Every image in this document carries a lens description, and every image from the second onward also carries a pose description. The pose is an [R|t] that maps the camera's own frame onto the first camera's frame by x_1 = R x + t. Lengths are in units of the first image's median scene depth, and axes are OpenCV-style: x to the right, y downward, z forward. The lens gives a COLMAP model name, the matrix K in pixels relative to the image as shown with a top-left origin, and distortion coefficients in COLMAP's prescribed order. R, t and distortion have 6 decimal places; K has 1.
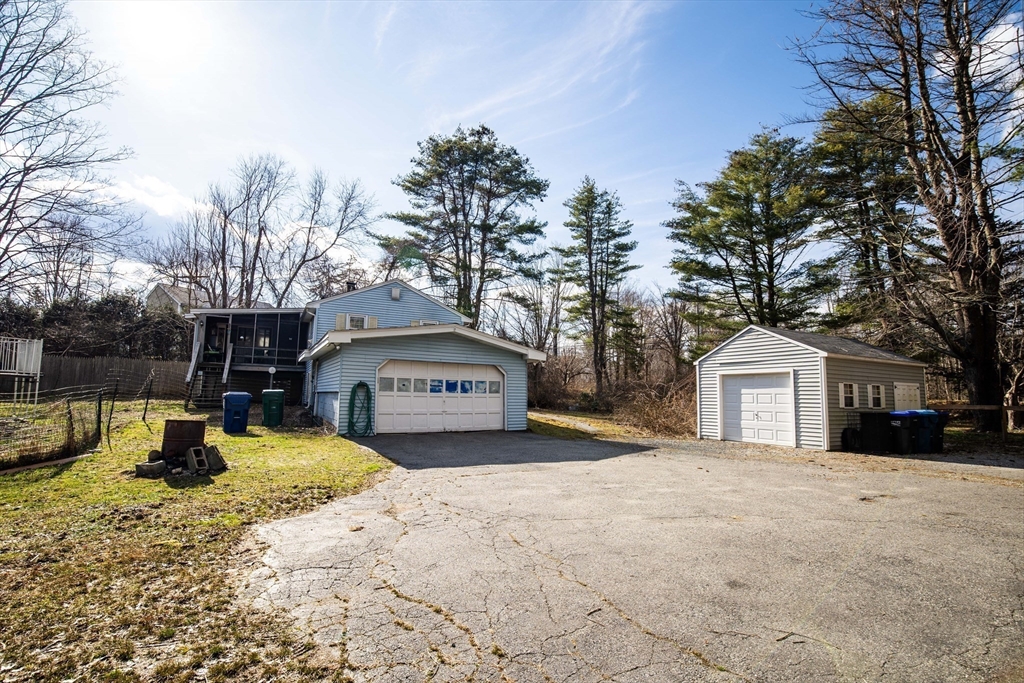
lens RADIAL K [[480.8, 0, 512.6], [0, 480.8, 347.6], [0, 0, 1]] dist [-0.026114, 0.001288]
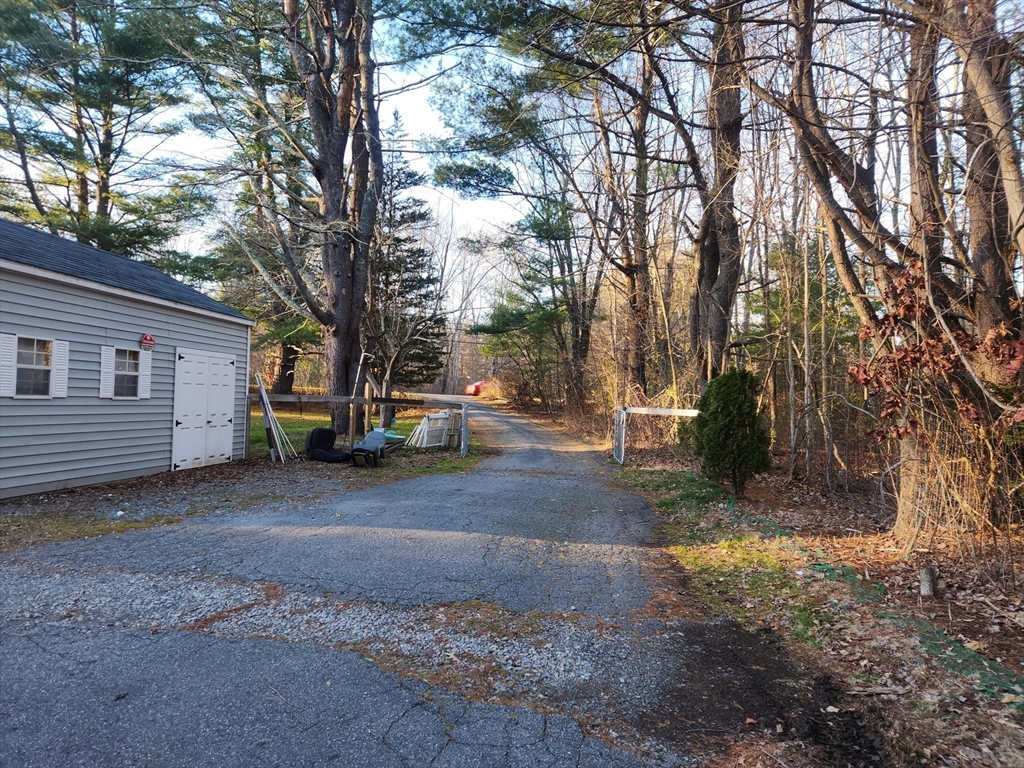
lens RADIAL K [[688.6, 0, 516.3], [0, 688.6, 403.1], [0, 0, 1]] dist [0.059702, -0.043735]
pose [[0.574890, 0.008832, 0.818183, 0.142163], [-0.114335, 0.990999, 0.069638, 0.013015], [-0.810203, -0.133581, 0.570725, 0.093680]]
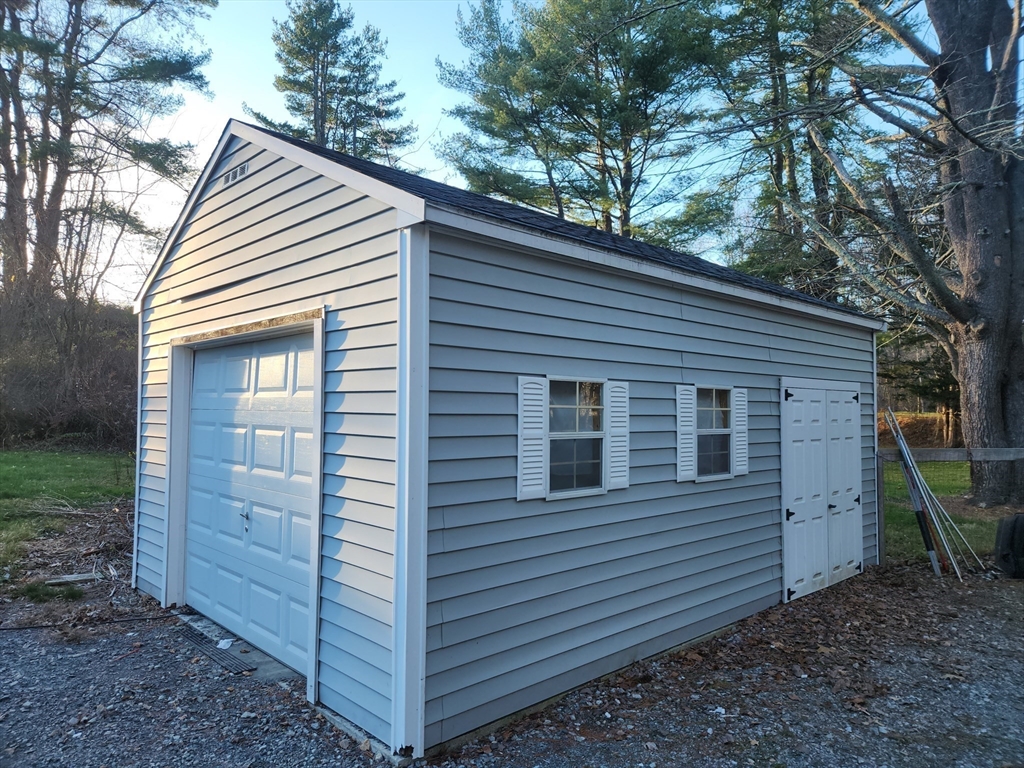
lens RADIAL K [[688.6, 0, 510.6], [0, 688.6, 387.9], [0, 0, 1]] dist [0.059702, -0.043735]
pose [[0.964808, 0.003345, 0.262935, 0.190738], [-0.021737, 0.997511, 0.067071, 0.018854], [-0.262056, -0.070426, 0.962479, 0.226400]]
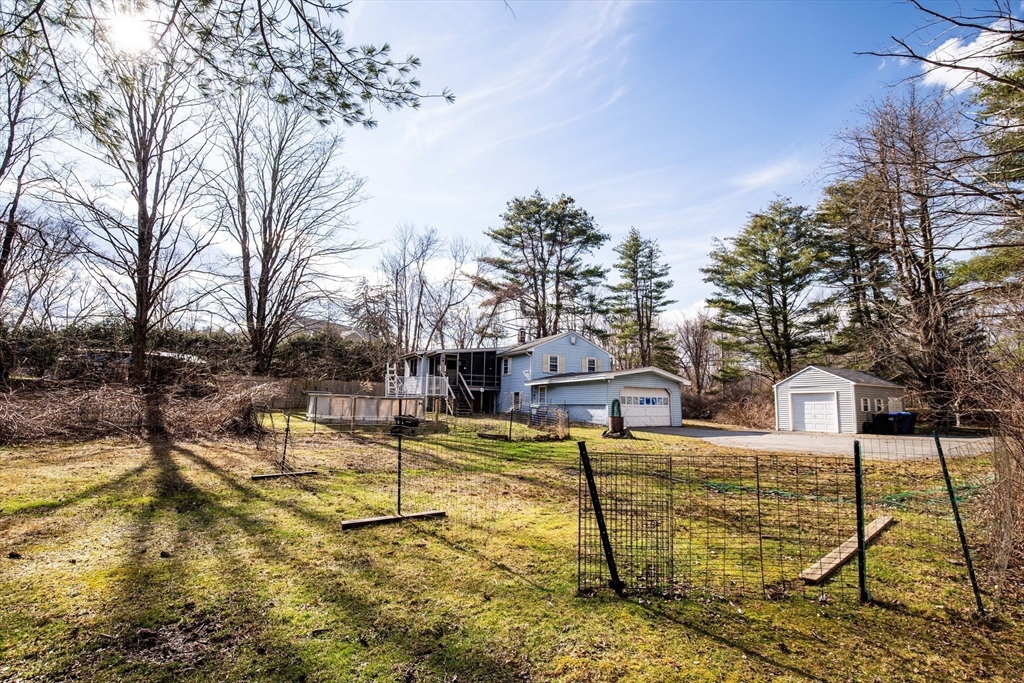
lens RADIAL K [[480.8, 0, 517.9], [0, 480.8, 348.1], [0, 0, 1]] dist [-0.026114, 0.001288]
pose [[0.999217, 0.000226, 0.039557, -0.225641], [0.000629, 0.999766, -0.021605, -0.025560], [-0.039553, 0.021613, 0.998984, -0.251130]]
